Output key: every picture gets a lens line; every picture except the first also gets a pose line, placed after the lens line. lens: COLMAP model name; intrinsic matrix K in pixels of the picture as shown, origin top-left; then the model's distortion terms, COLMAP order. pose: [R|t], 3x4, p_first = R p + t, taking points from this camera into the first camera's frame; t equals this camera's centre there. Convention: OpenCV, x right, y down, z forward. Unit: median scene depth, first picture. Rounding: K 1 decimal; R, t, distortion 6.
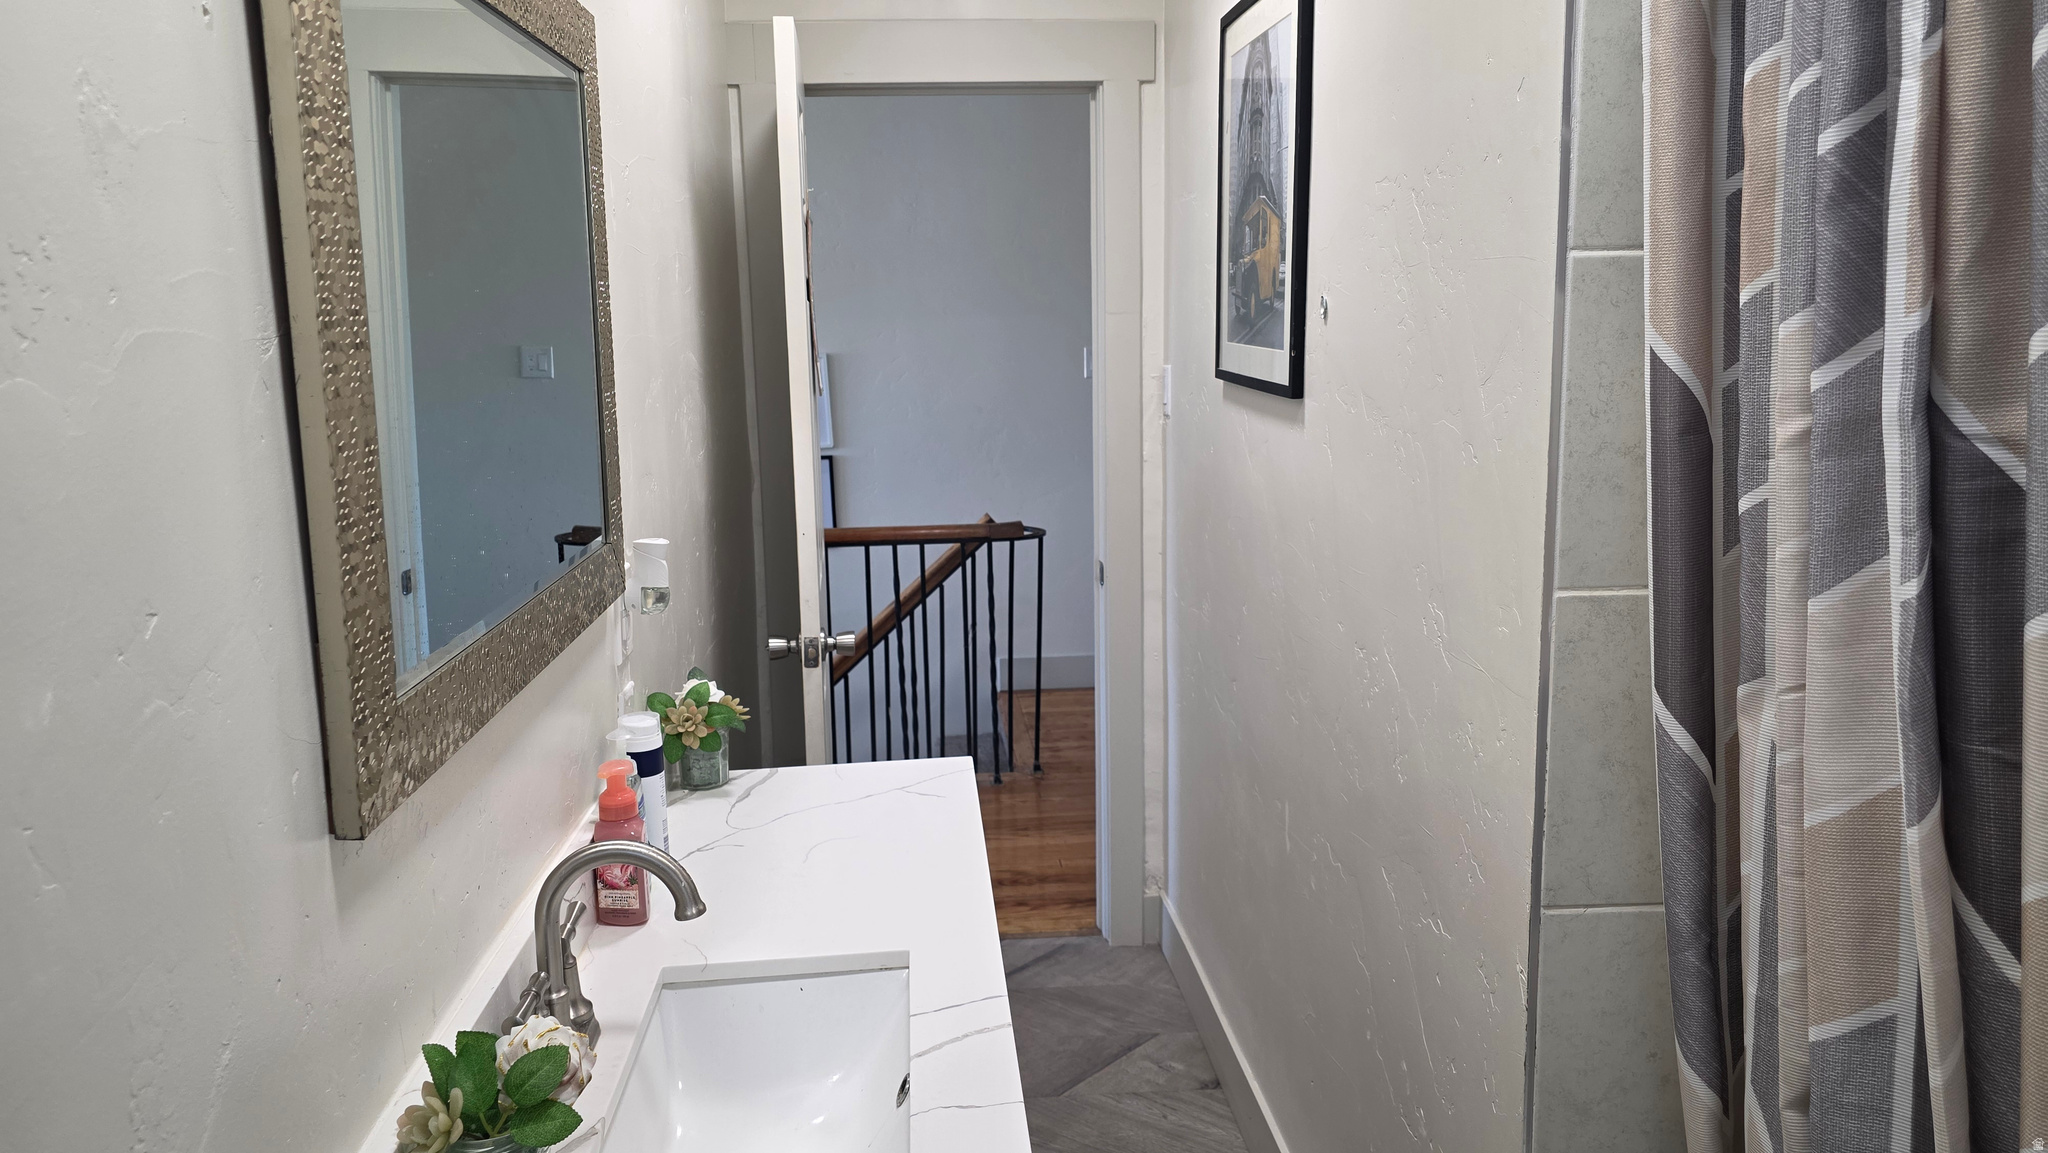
lens RADIAL K [[1378.4, 0, 1028.5], [0, 1378.4, 548.1], [0, 0, 1]] dist [0.050427, -0.044005]
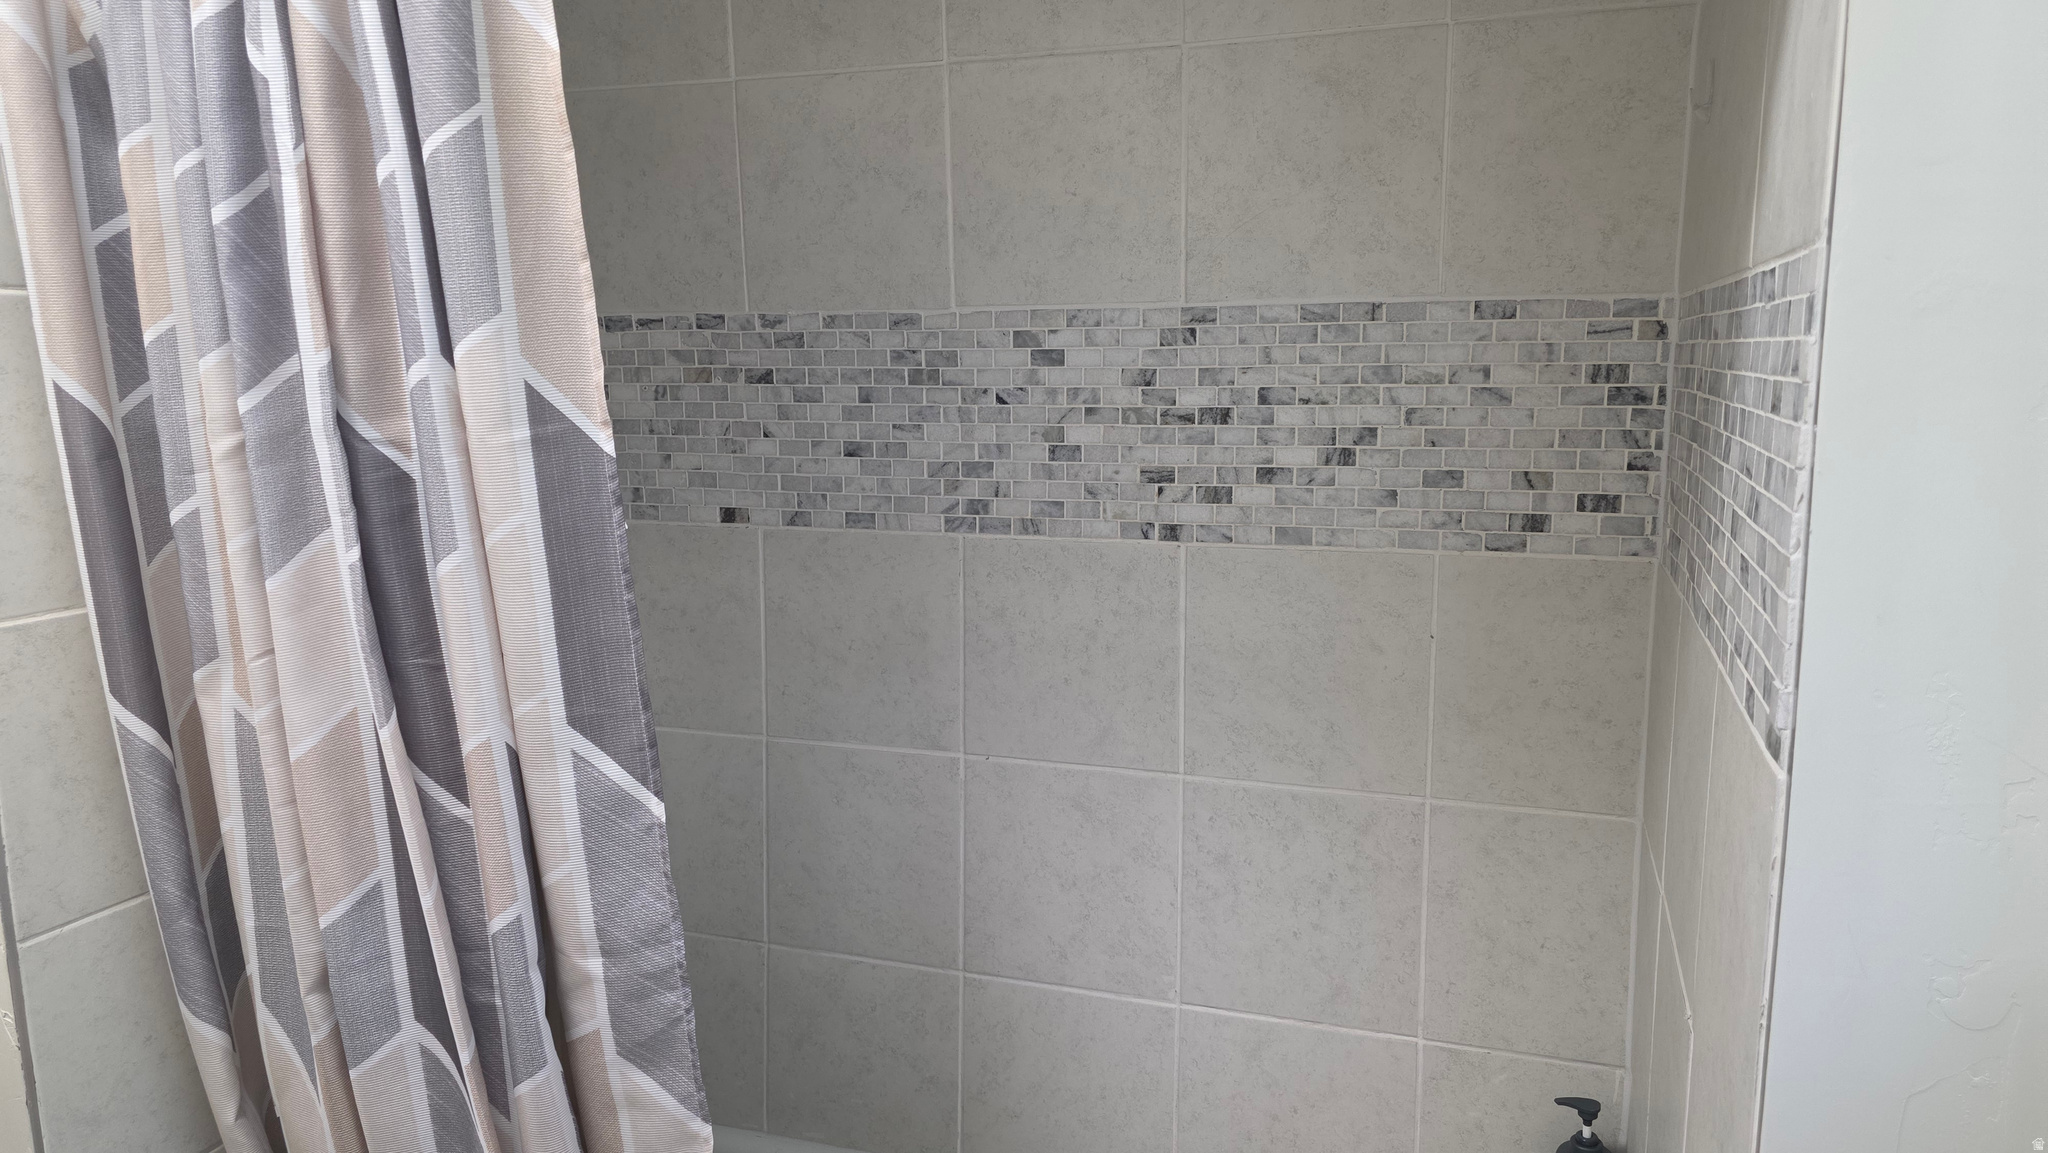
lens RADIAL K [[1378.4, 0, 1028.5], [0, 1378.4, 548.1], [0, 0, 1]] dist [0.050427, -0.044005]
pose [[0.386527, -0.116900, 0.914840, -0.304140], [0.147586, 0.986992, 0.063763, 0.029140], [-0.910393, 0.110372, 0.398752, -0.116645]]
